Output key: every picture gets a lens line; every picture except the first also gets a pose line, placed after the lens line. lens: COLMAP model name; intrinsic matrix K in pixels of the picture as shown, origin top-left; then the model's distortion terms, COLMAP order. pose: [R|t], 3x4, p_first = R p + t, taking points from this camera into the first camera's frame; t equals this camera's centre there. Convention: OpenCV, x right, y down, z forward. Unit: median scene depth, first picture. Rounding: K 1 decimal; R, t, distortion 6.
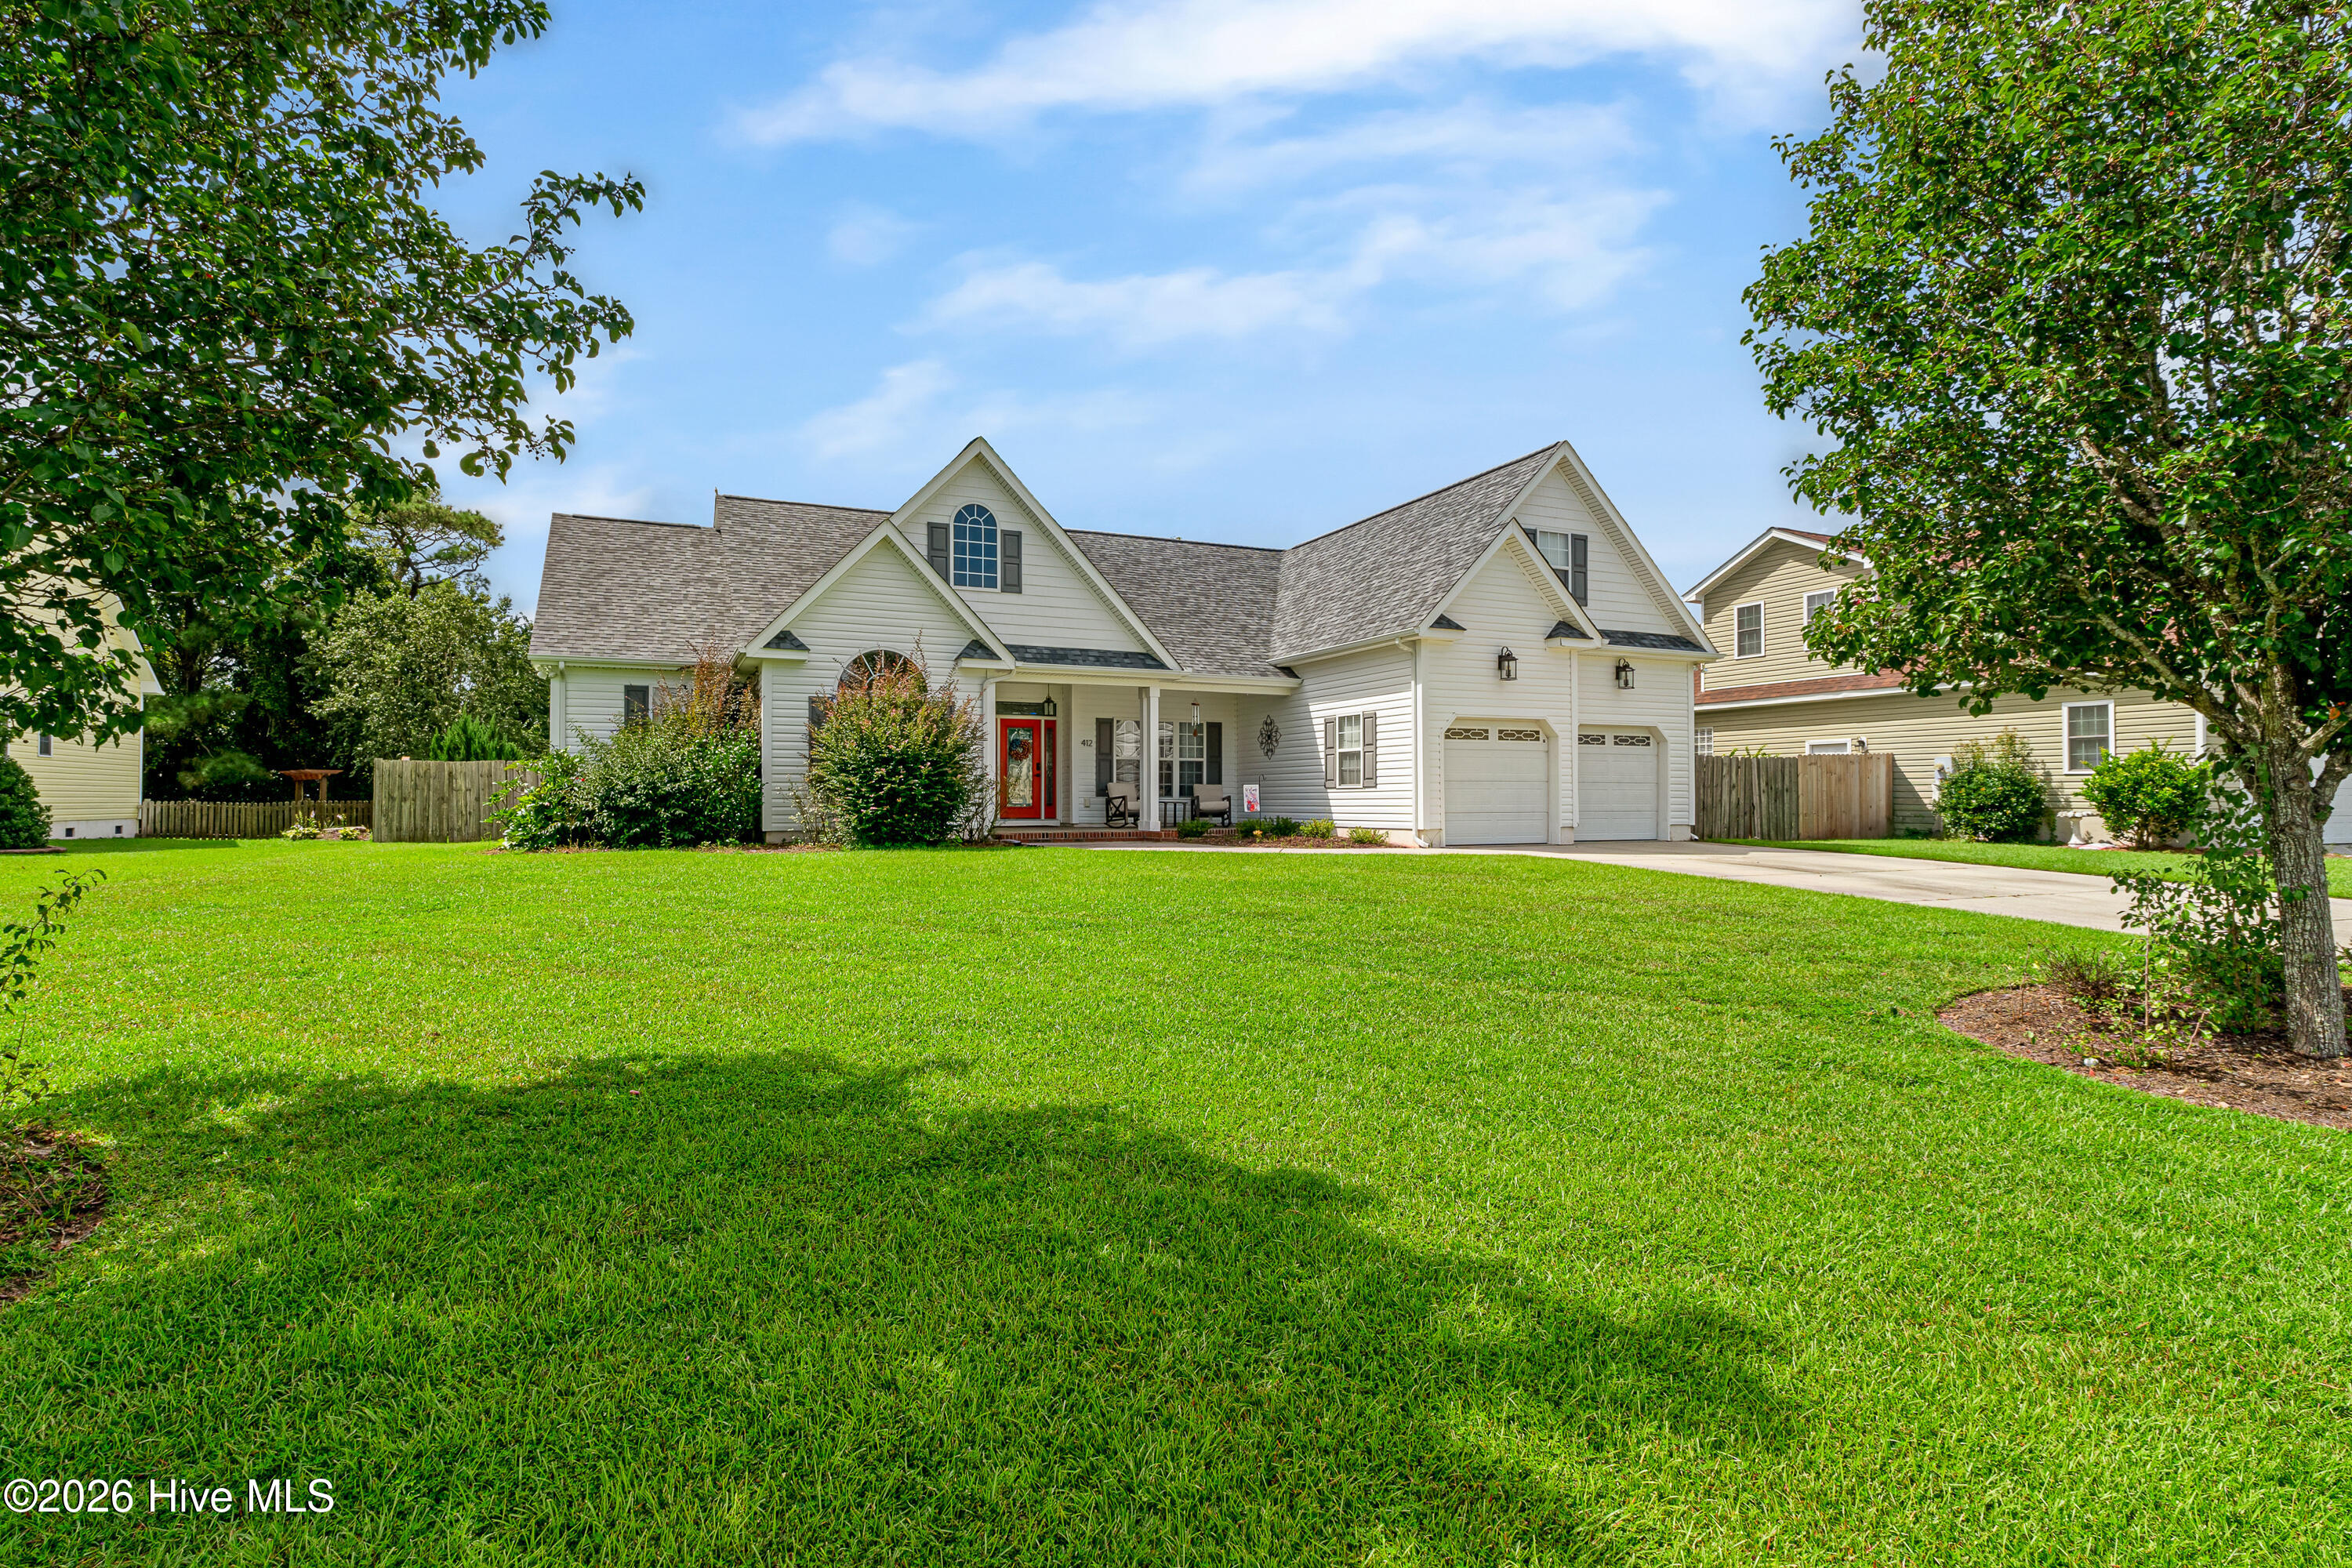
lens RADIAL K [[1197.8, 0, 1080.8], [0, 1197.8, 788.4], [0, 0, 1]] dist [0.011382, -0.004094]
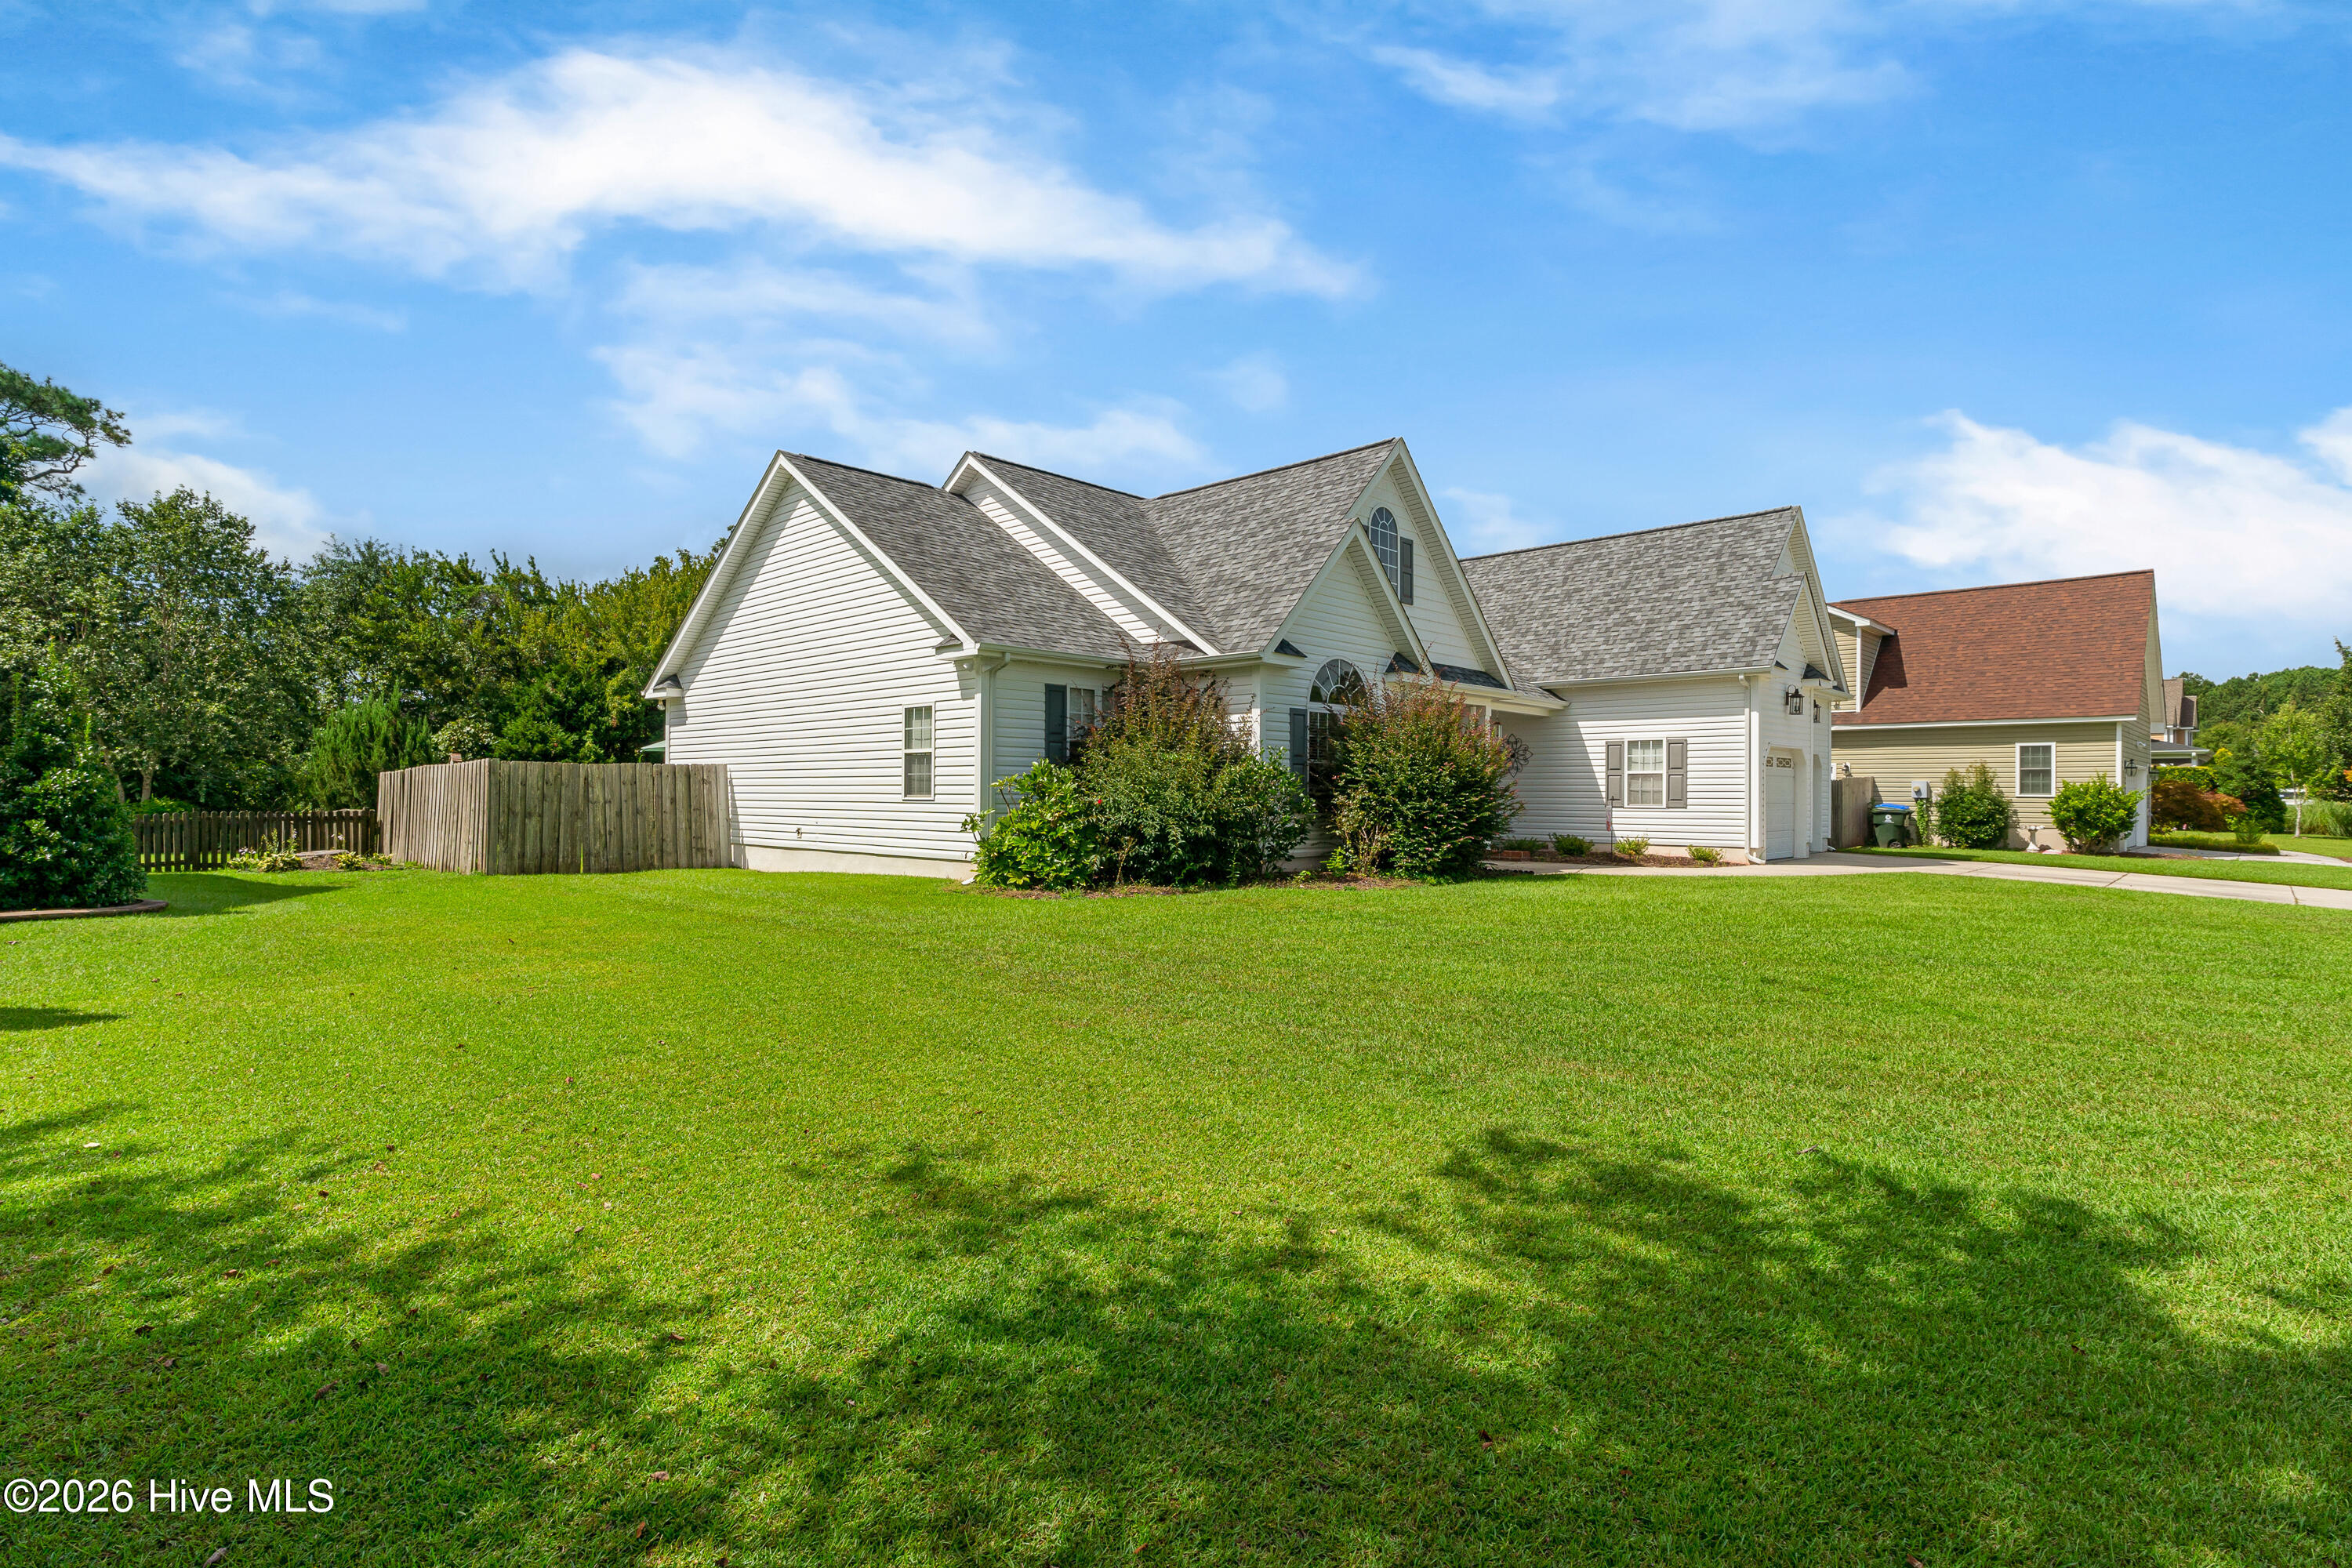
lens RADIAL K [[1216.8, 0, 1181.7], [0, 1216.8, 775.7], [0, 0, 1]] dist [0.003076, 0.000039]
pose [[0.905791, 0.012510, 0.423541, -0.613198], [-0.012088, 0.999920, -0.003683, -0.019955], [-0.423553, -0.001783, 0.905870, 0.191654]]
